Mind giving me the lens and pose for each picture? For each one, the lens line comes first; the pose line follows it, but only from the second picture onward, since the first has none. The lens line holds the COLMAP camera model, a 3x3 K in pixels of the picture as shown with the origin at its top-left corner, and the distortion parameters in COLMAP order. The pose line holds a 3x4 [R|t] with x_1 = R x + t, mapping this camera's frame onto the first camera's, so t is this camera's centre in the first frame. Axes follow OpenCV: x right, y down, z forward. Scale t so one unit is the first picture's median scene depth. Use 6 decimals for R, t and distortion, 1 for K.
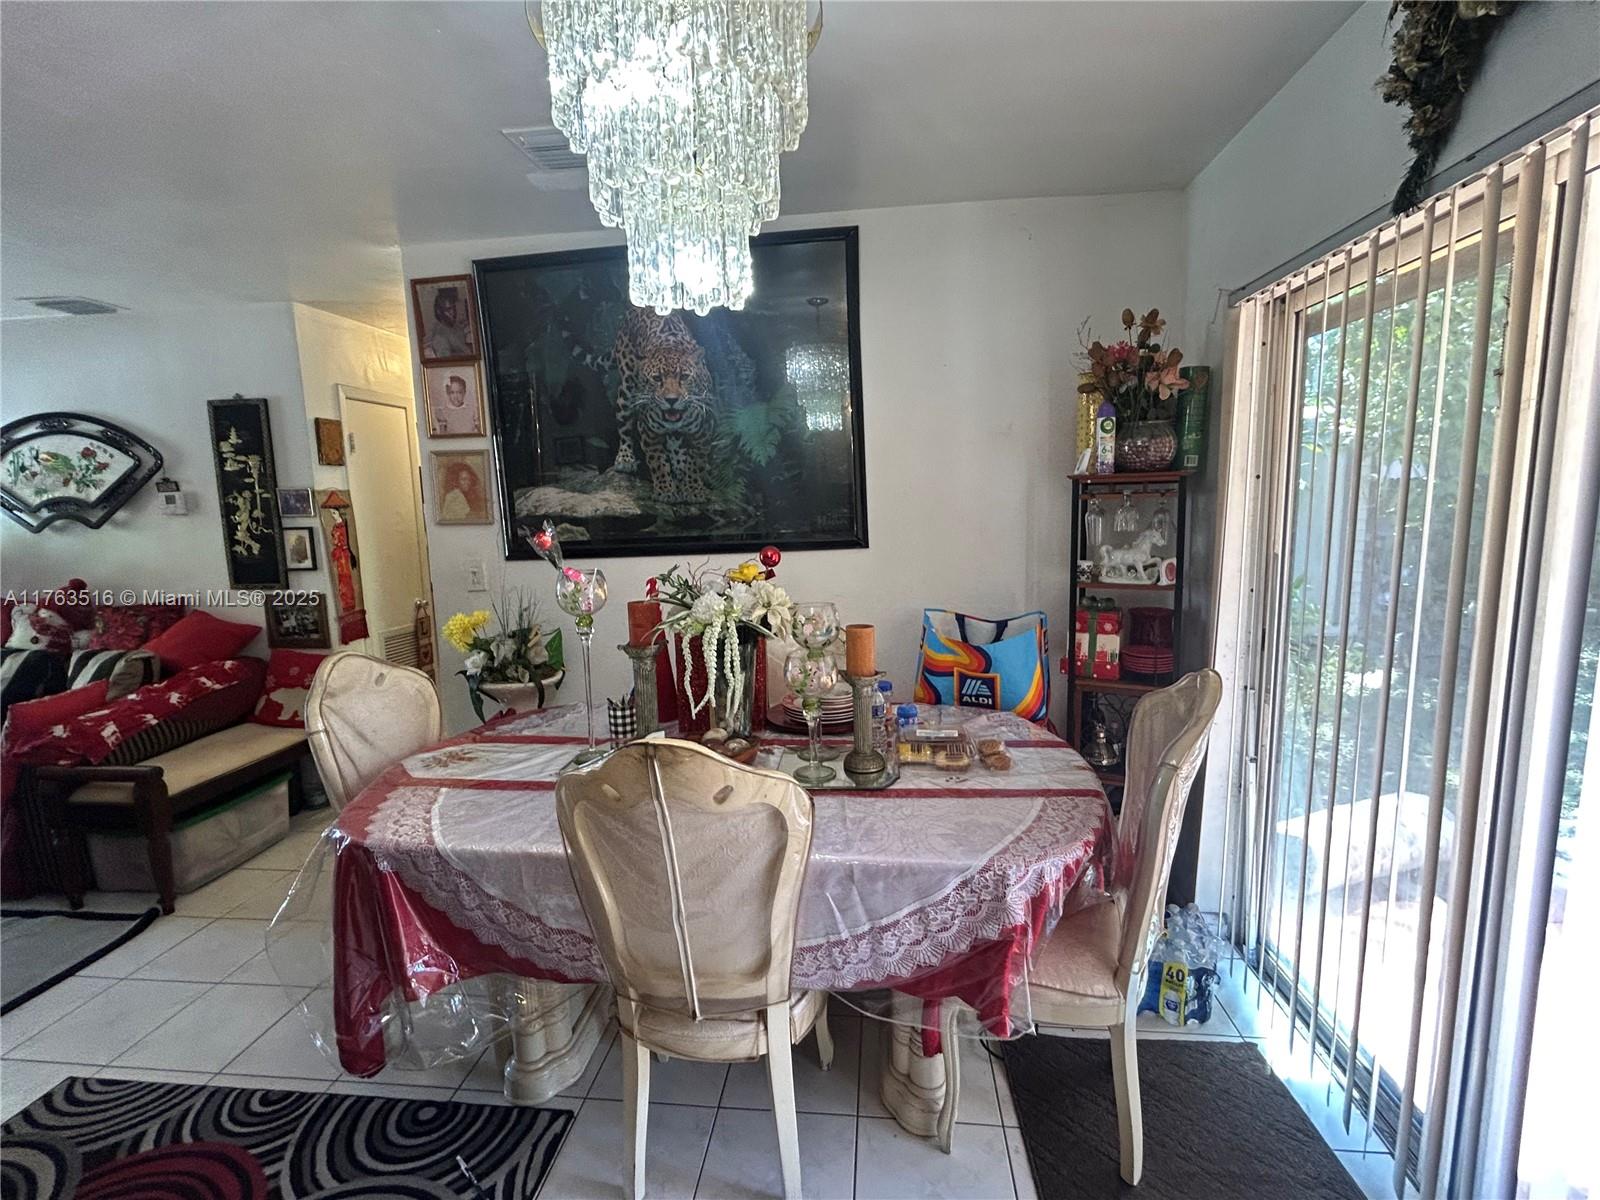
lens RADIAL K [[729.8, 0, 804.1], [0, 729.8, 599.2], [0, 0, 1]] dist [-0.006586, 0.006034]
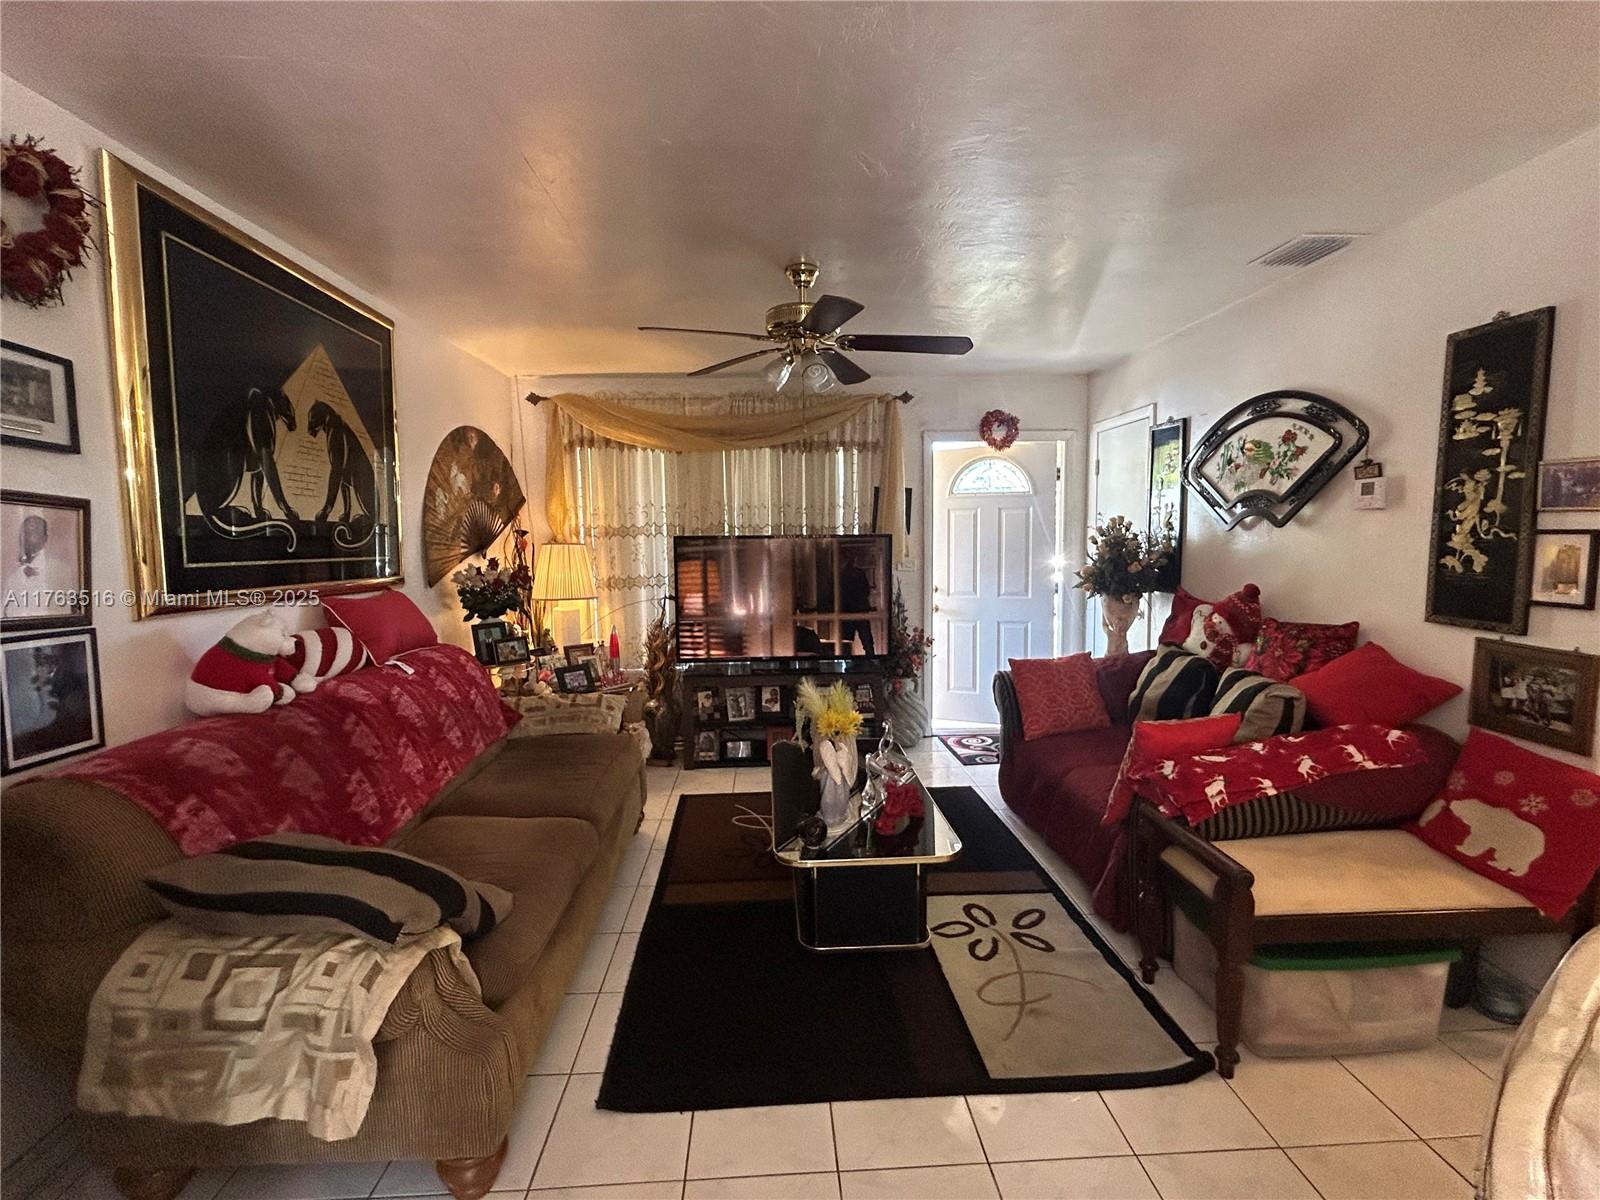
lens RADIAL K [[729.8, 0, 804.1], [0, 729.8, 599.2], [0, 0, 1]] dist [-0.006586, 0.006034]
pose [[0.167230, 0.114138, -0.979289, -0.238813], [-0.130378, 0.987113, 0.092786, -0.021778], [0.977259, 0.112162, 0.179956, 0.331762]]
